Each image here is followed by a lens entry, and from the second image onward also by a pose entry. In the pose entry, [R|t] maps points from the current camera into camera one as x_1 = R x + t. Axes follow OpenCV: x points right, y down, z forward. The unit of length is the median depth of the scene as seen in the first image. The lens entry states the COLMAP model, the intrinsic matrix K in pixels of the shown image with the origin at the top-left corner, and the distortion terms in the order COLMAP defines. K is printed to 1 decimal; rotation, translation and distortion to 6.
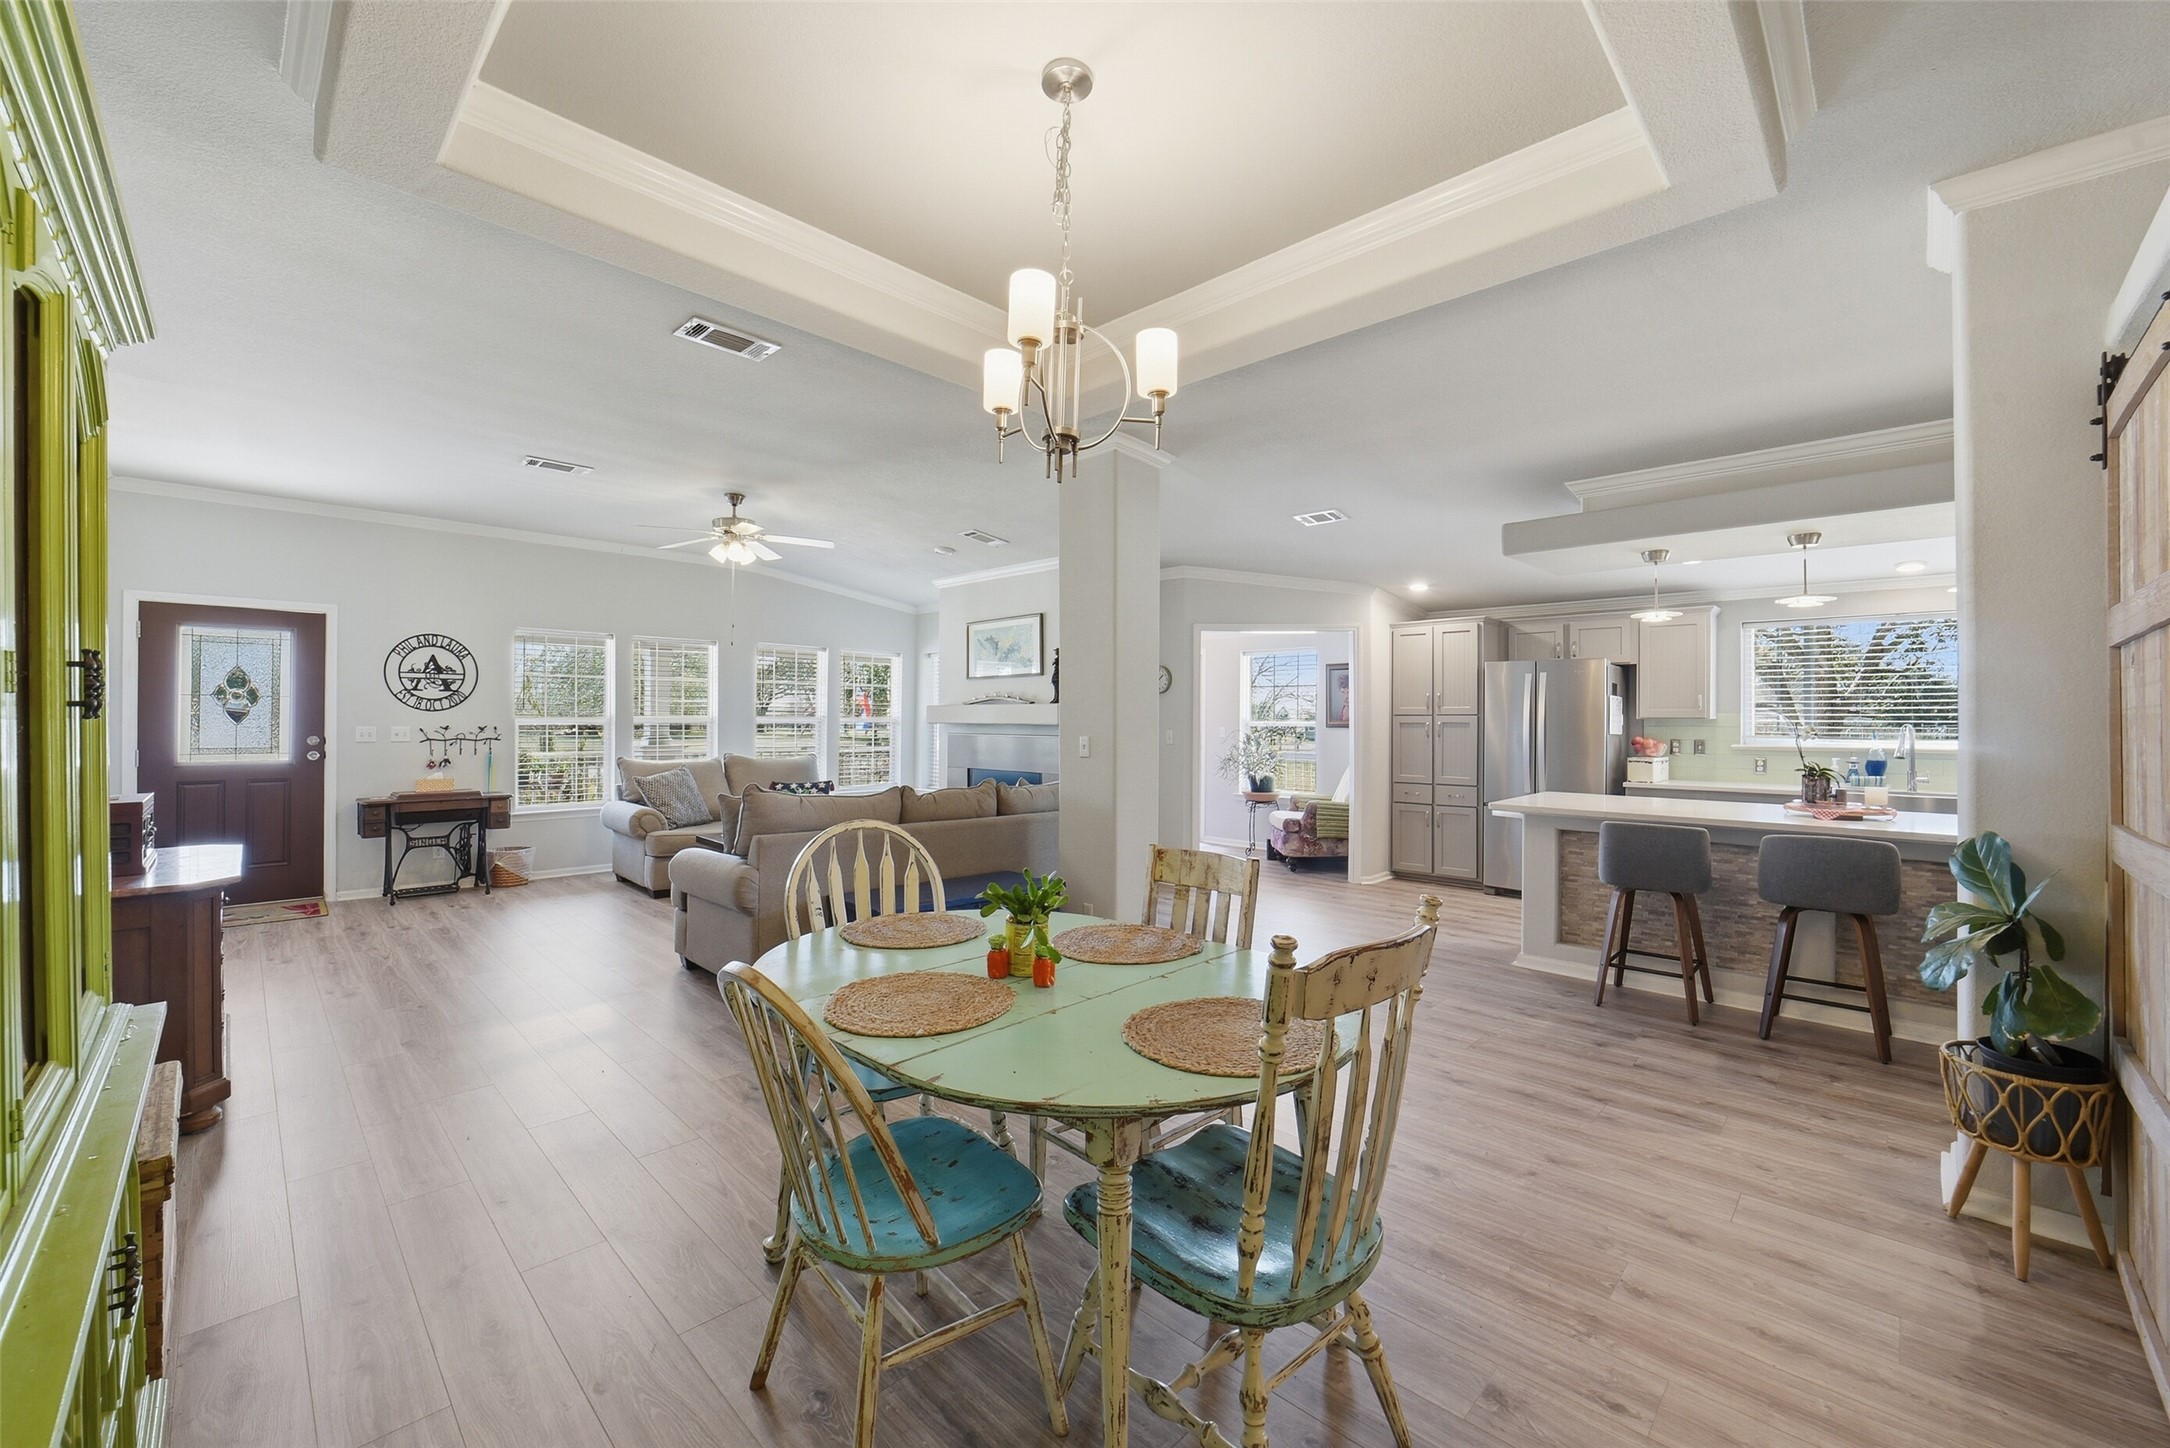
lens RADIAL K [[849.0, 0, 1102.0], [0, 849.0, 716.5], [0, 0, 1]] dist [-0.027820, 0.001825]
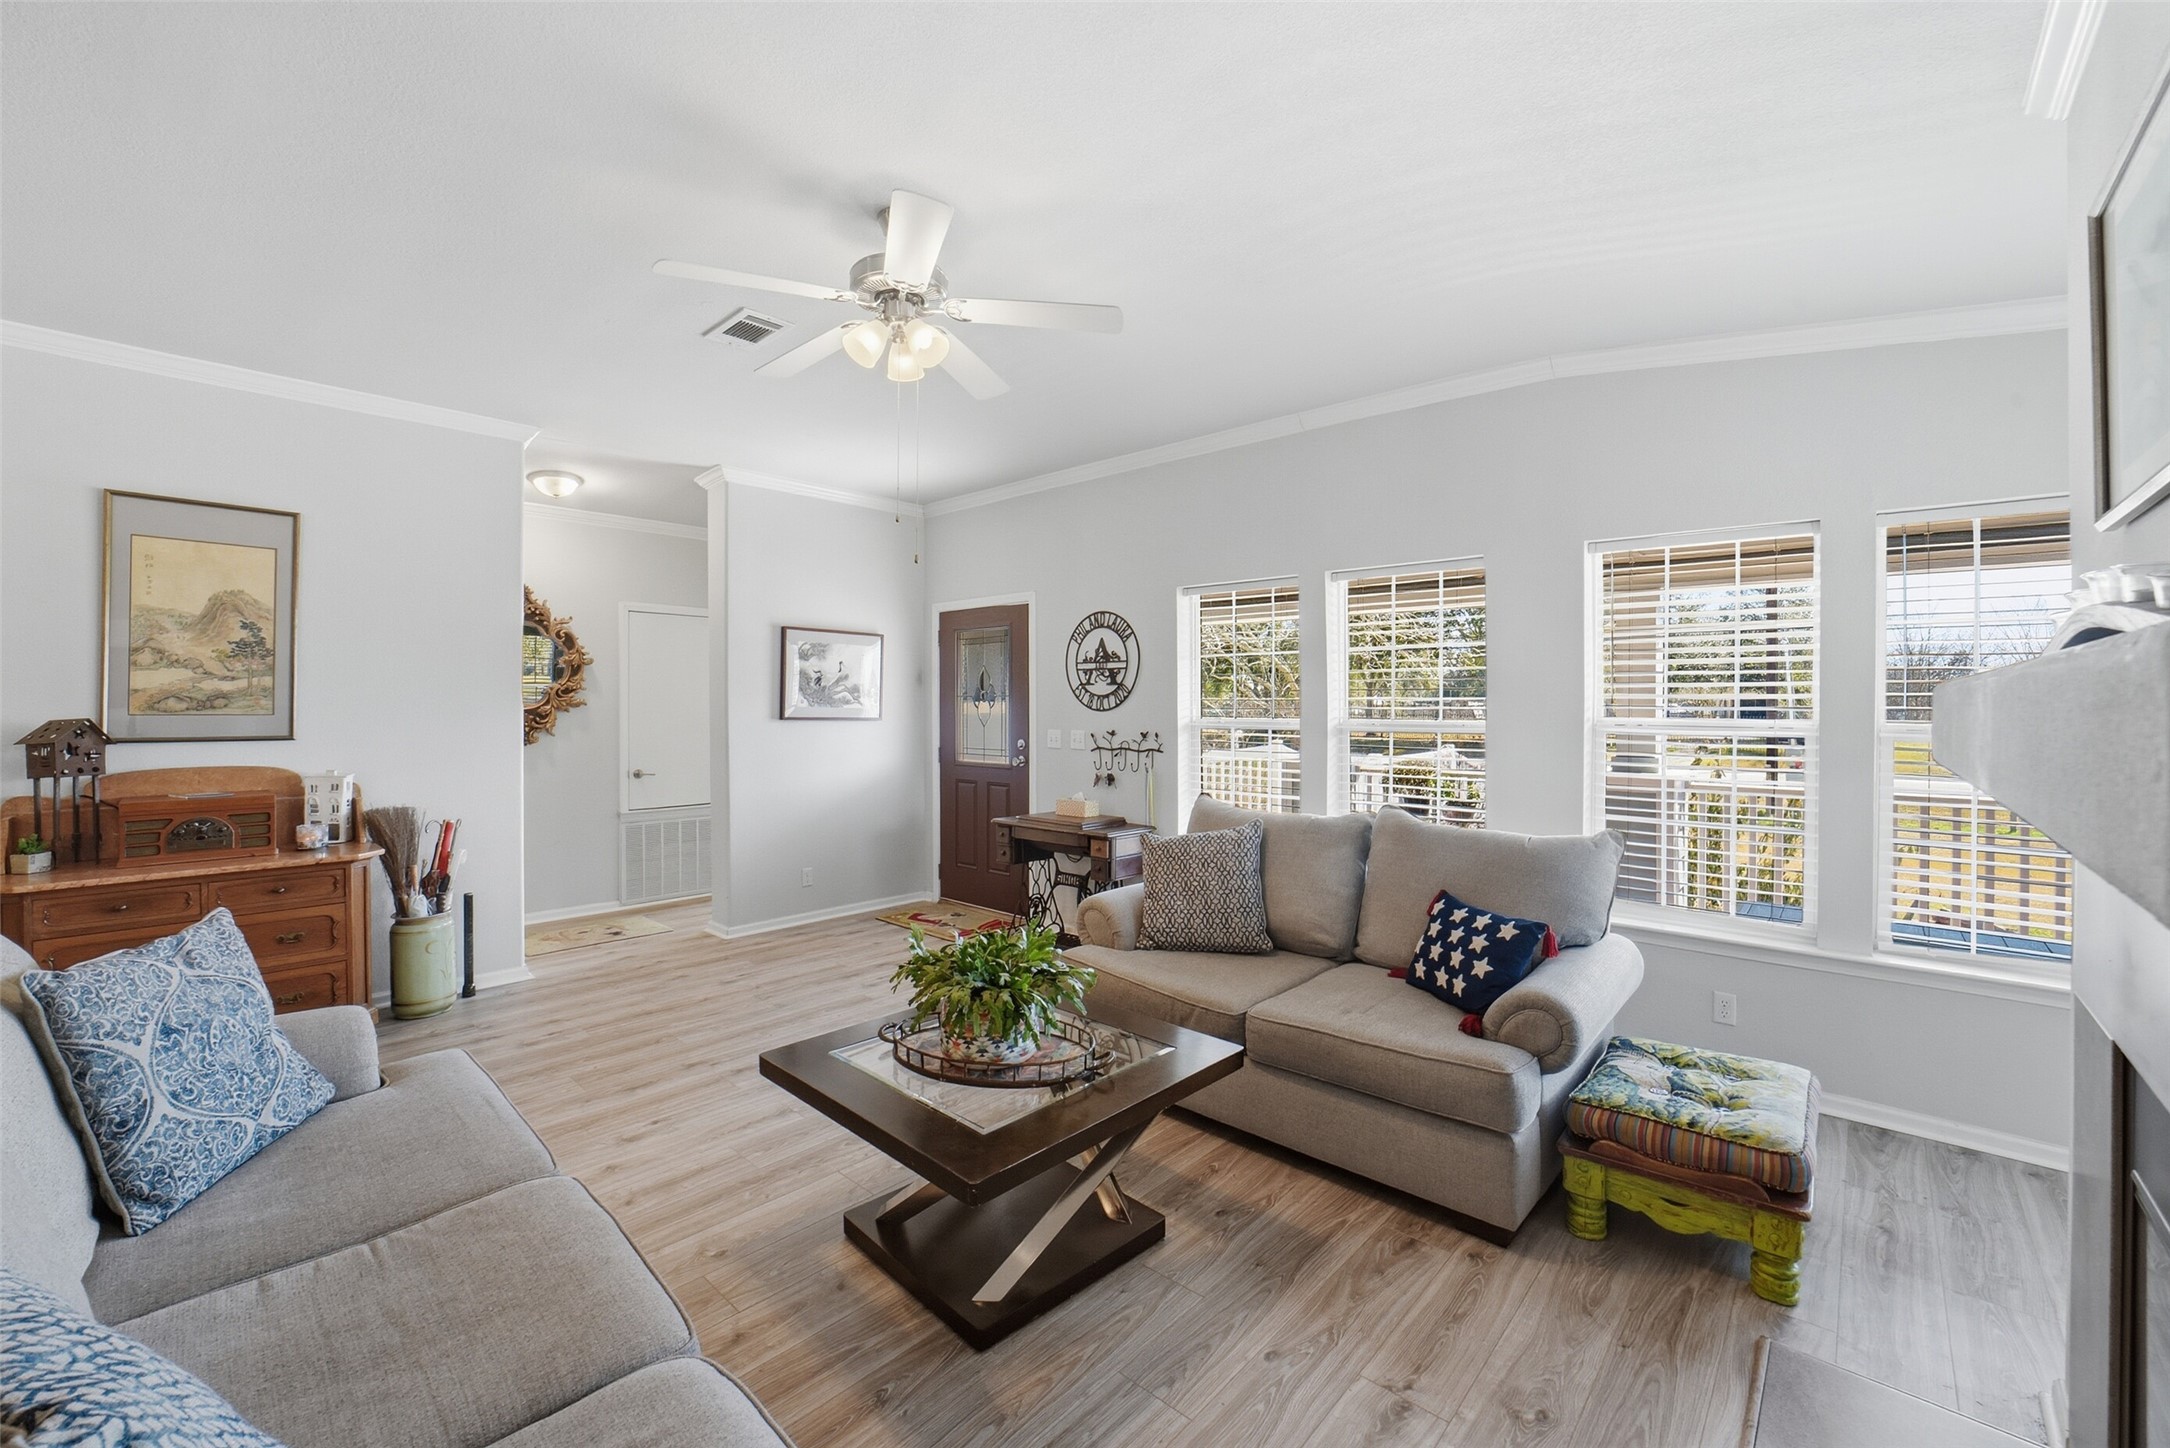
lens RADIAL K [[849.0, 0, 1092.1], [0, 849.0, 707.8], [0, 0, 1]] dist [-0.027820, 0.001825]
pose [[0.027256, 0.002338, -0.999626, -0.014853], [0.003817, 0.999990, 0.002443, -0.011534], [0.999621, -0.003882, 0.027246, 0.978690]]
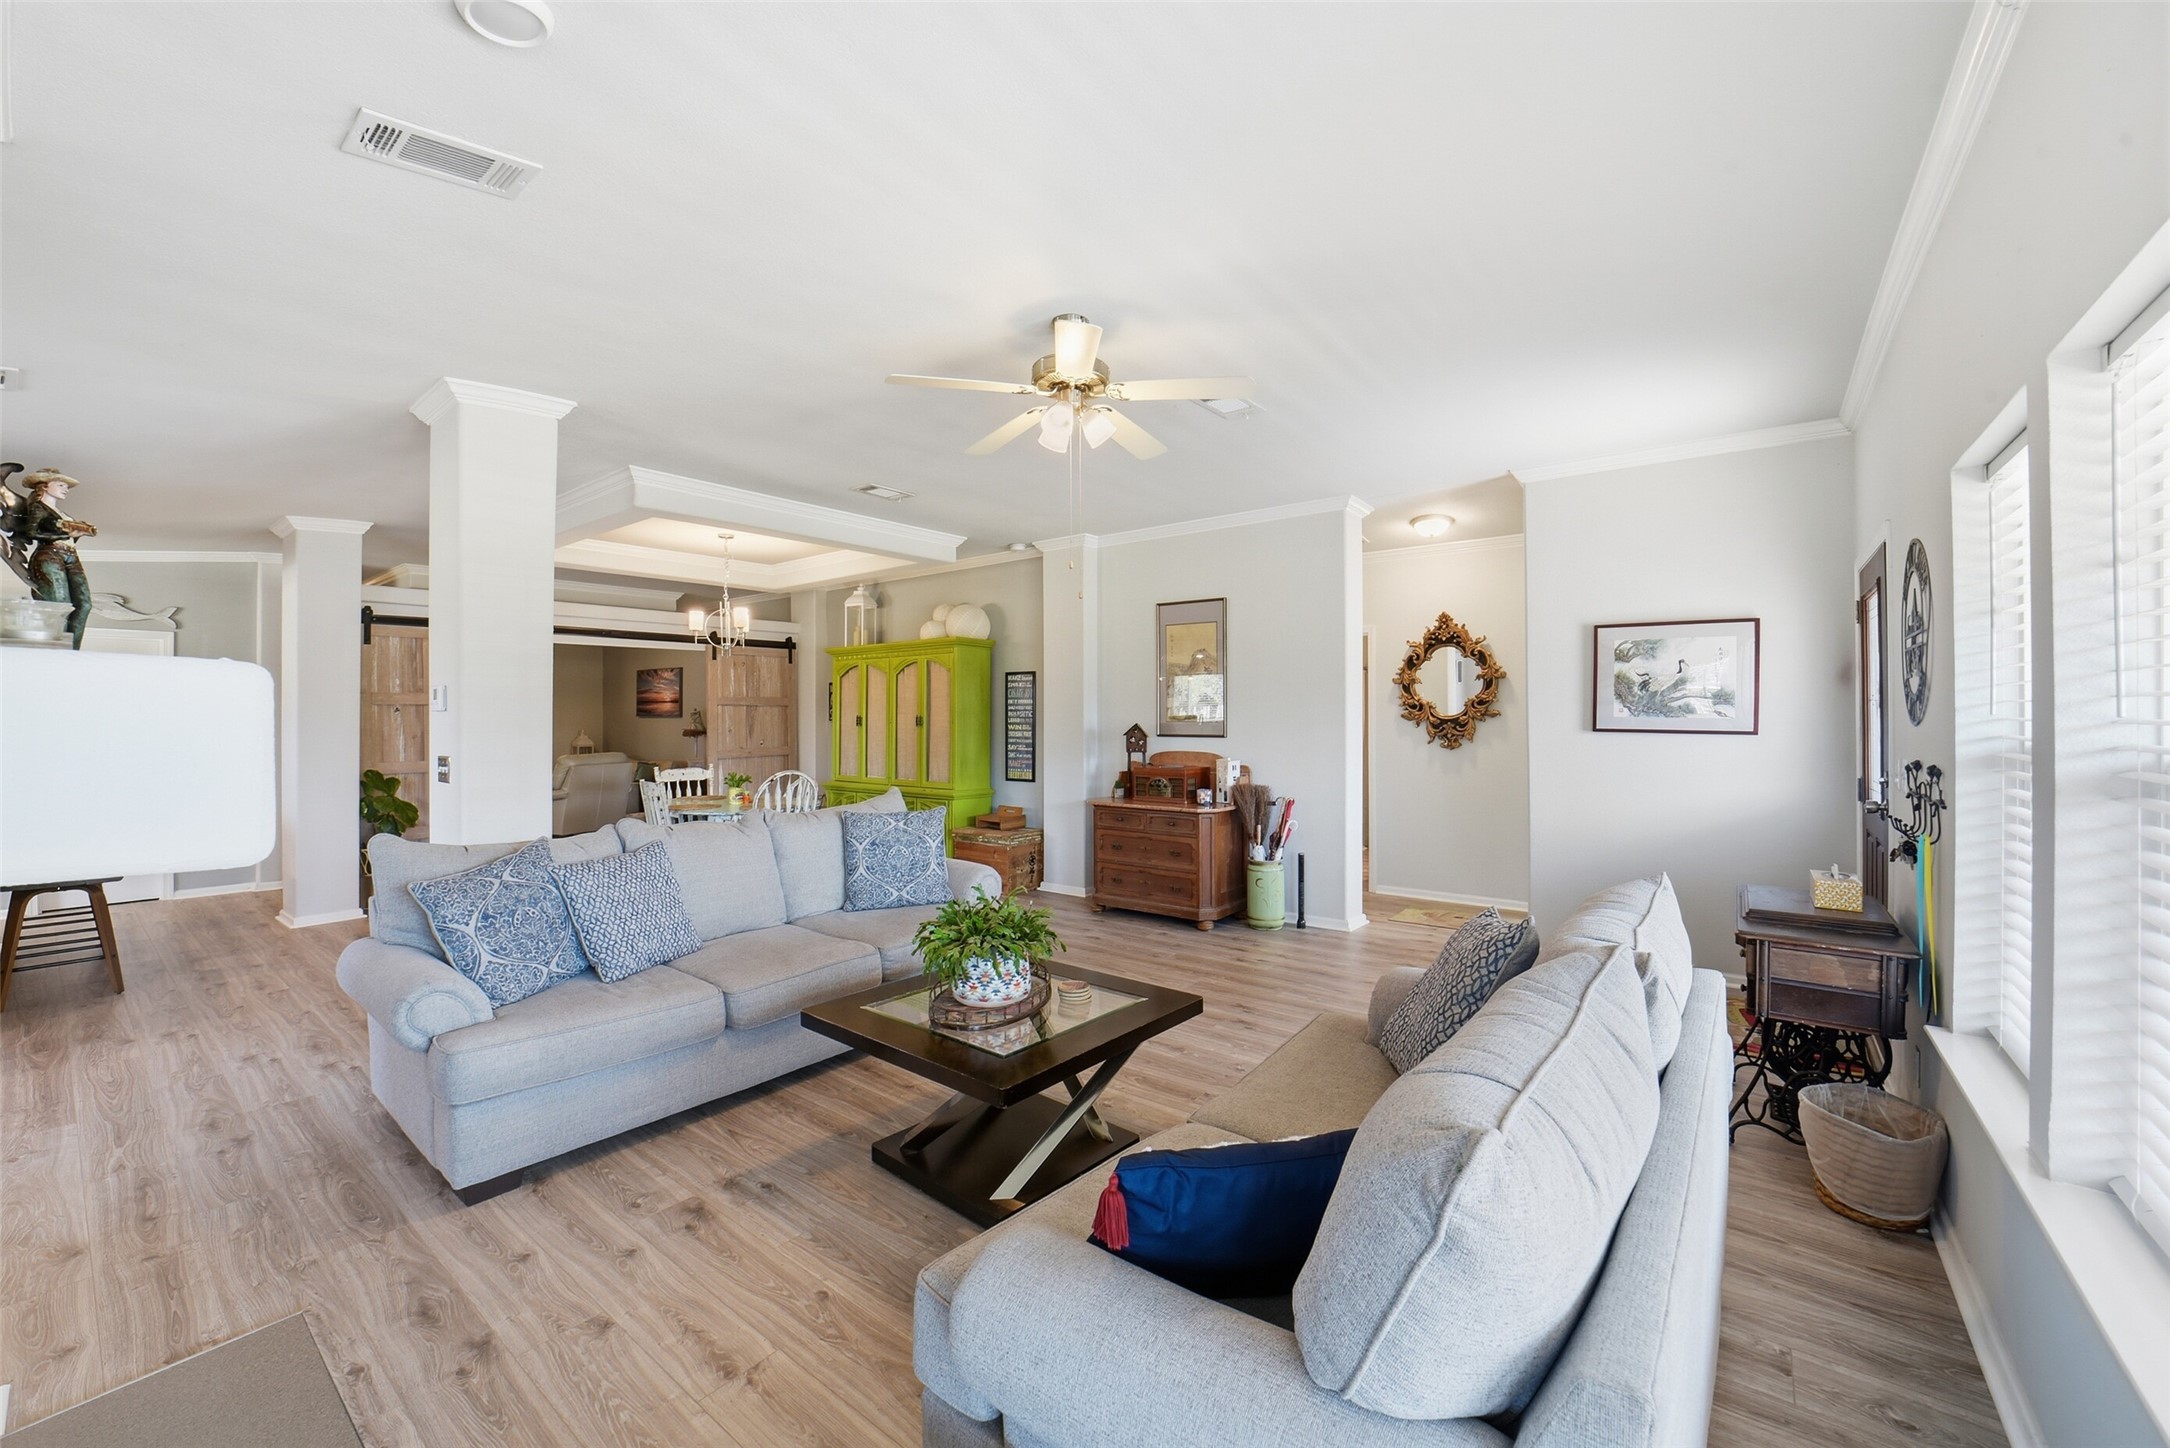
lens RADIAL K [[849.0, 0, 1118.9], [0, 849.0, 724.8], [0, 0, 1]] dist [-0.027820, 0.001825]
pose [[-0.991887, 0.002677, -0.127095, -0.368544], [0.001985, 0.999983, 0.005565, -0.009876], [0.127108, 0.005268, -0.991875, 1.376685]]
